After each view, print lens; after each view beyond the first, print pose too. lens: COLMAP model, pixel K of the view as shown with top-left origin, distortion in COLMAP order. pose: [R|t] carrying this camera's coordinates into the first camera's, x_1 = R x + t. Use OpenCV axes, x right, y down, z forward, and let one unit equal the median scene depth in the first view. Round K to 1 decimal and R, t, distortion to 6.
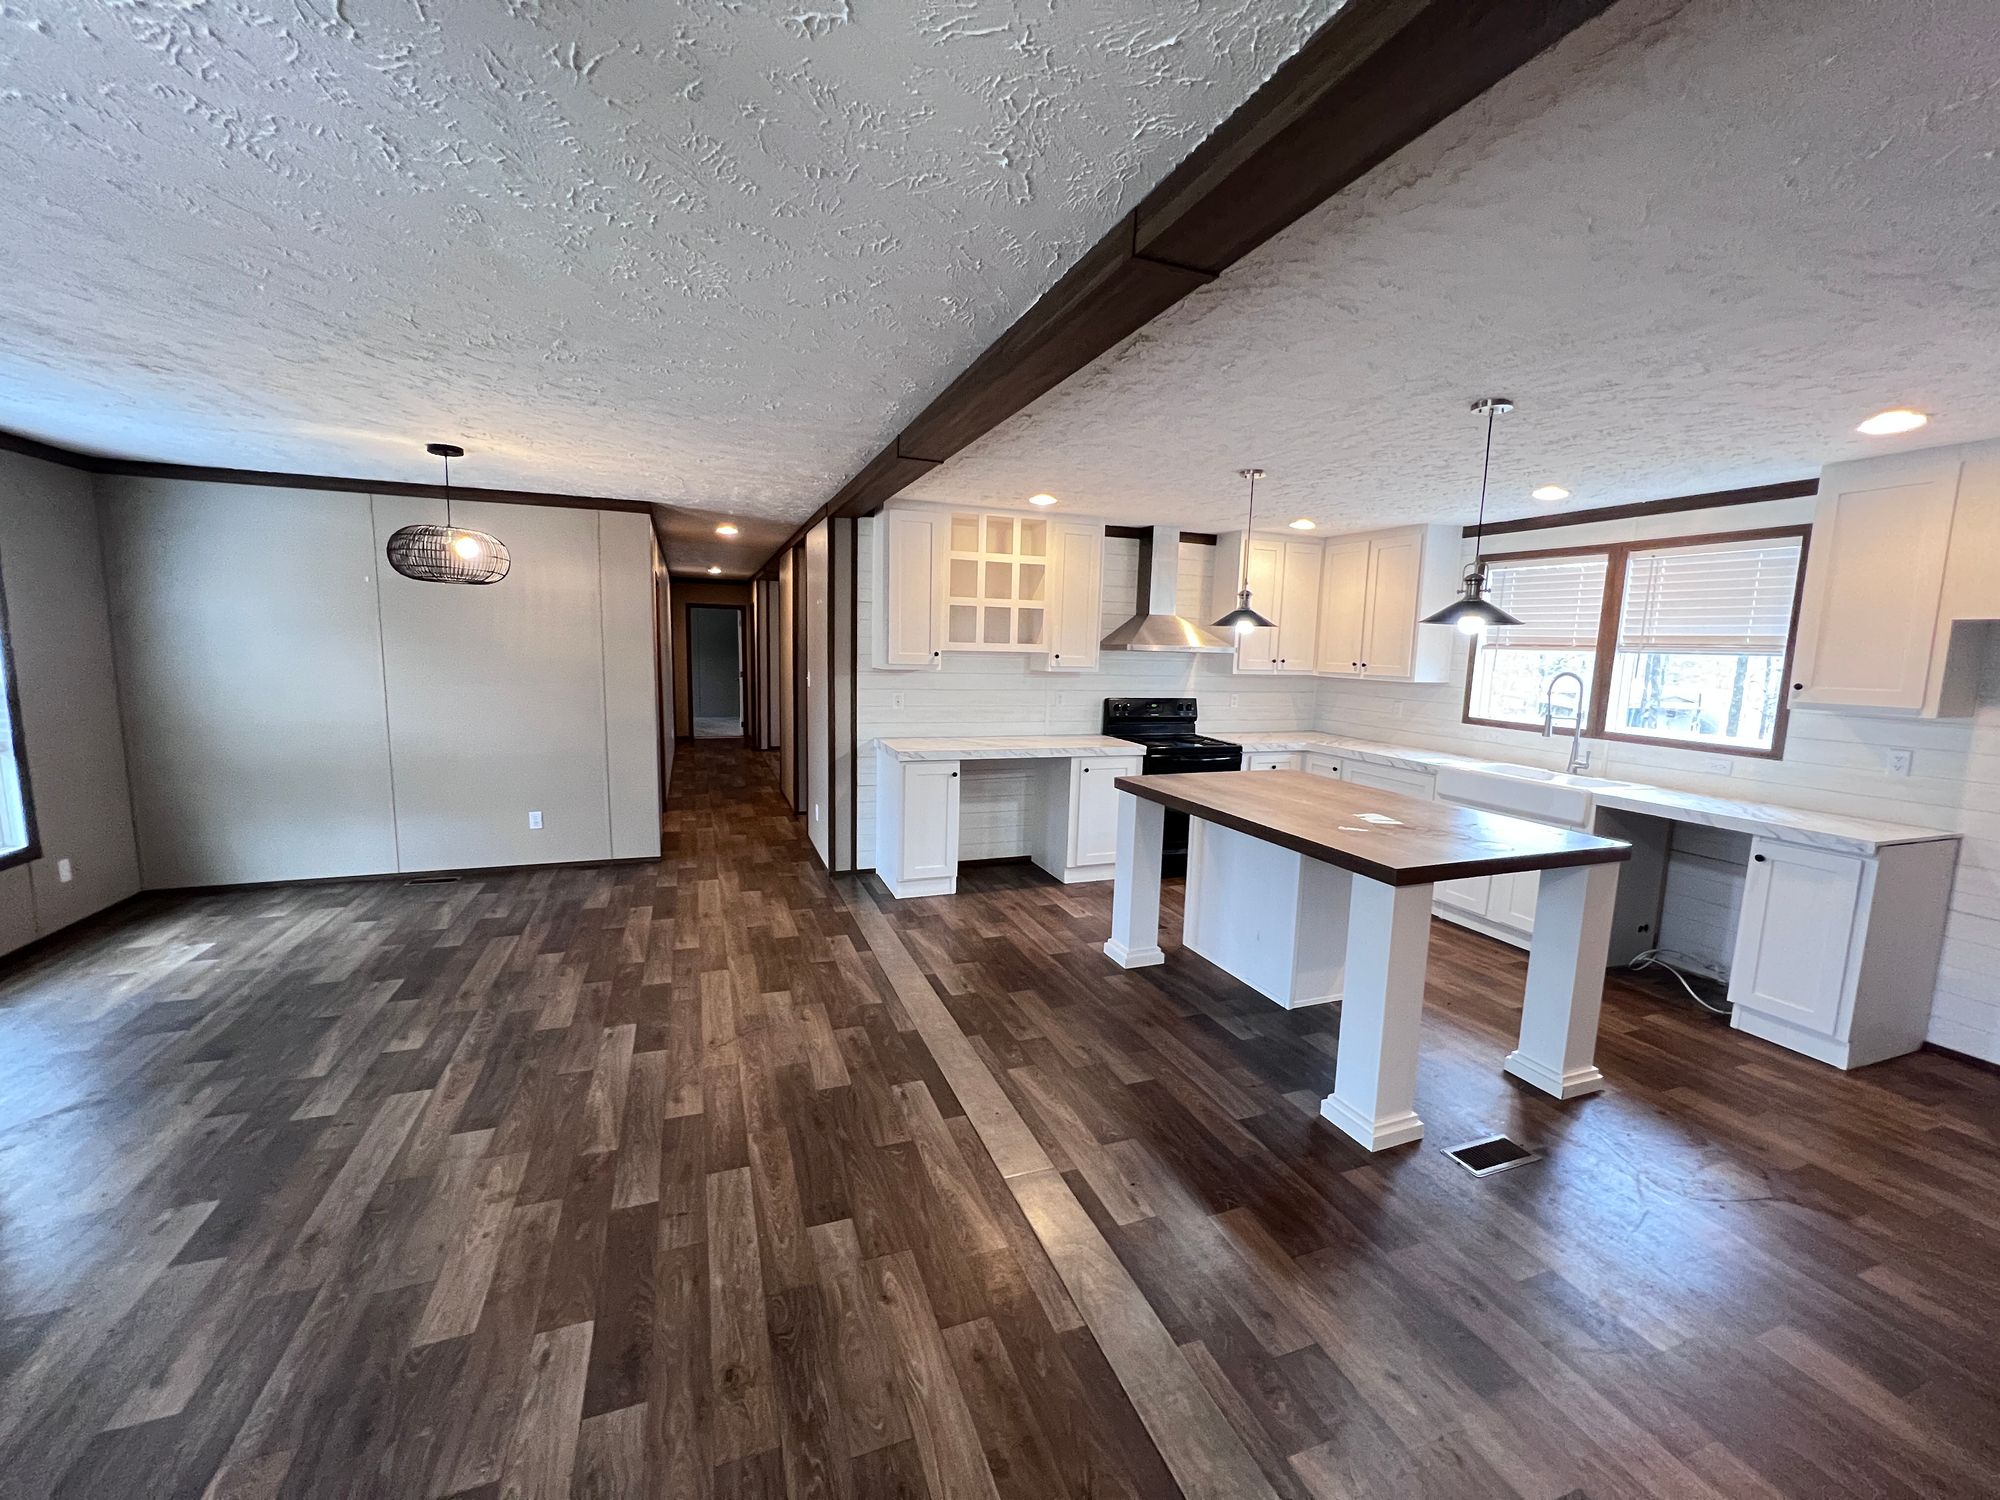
lens RADIAL K [[798.2, 0, 994.3], [0, 798.2, 744.6], [0, 0, 1]] dist [-0.001021, 0.000492]
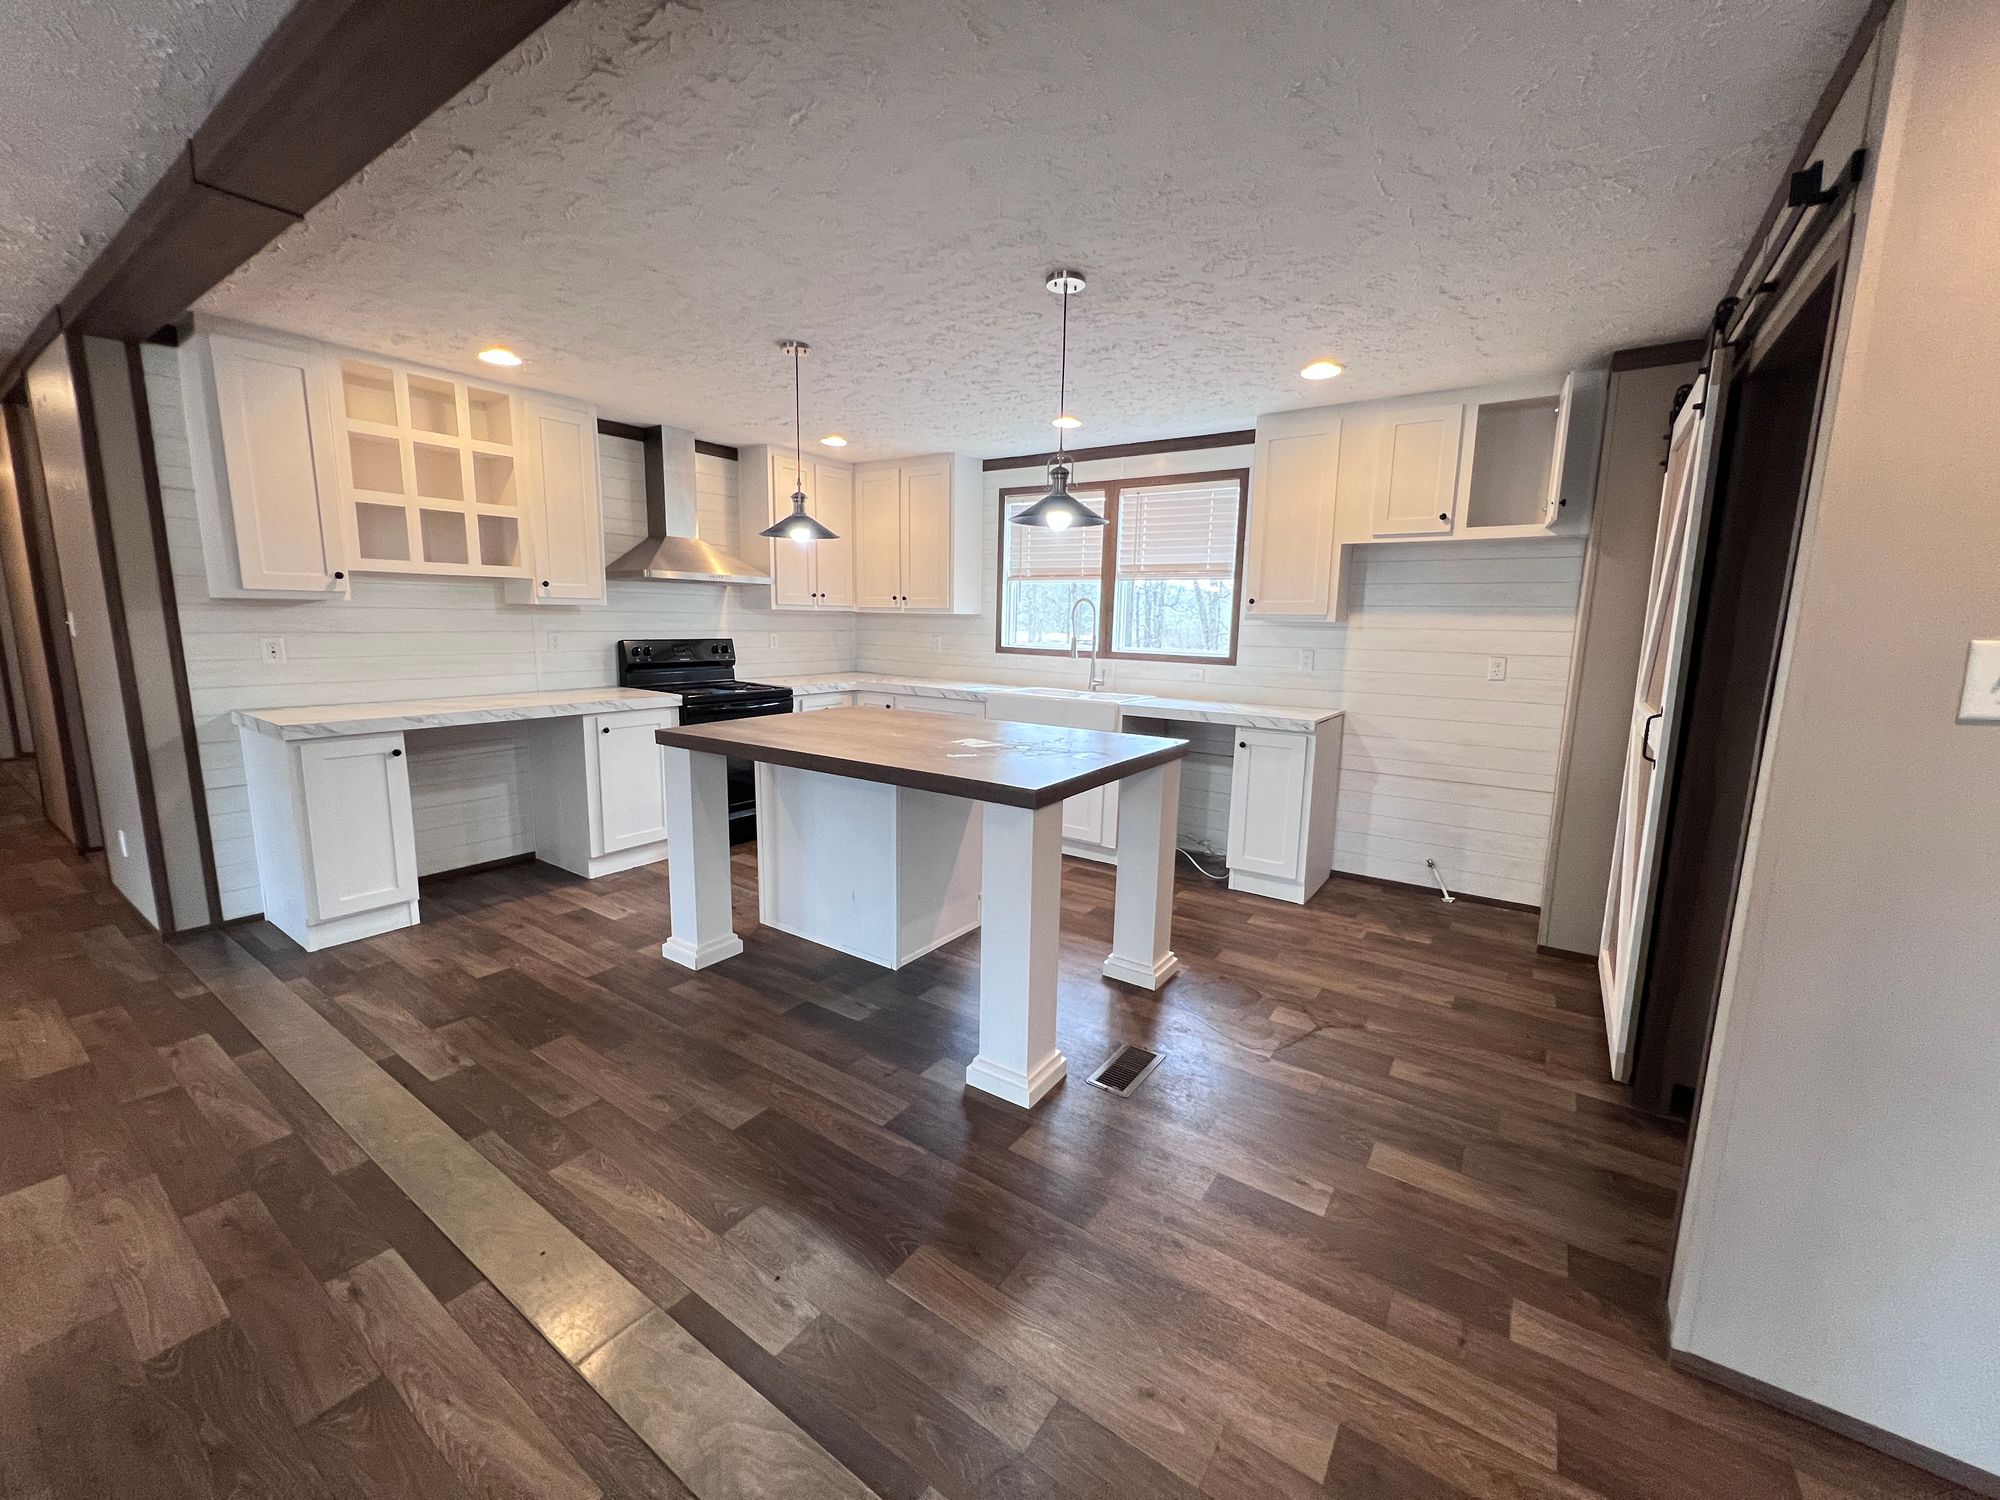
lens RADIAL K [[798.2, 0, 994.3], [0, 798.2, 744.6], [0, 0, 1]] dist [-0.001021, 0.000492]
pose [[0.824756, -0.101139, 0.556371, -0.008468], [0.074753, 0.994741, 0.070015, 0.026138], [-0.560526, -0.016155, 0.827979, 0.188329]]
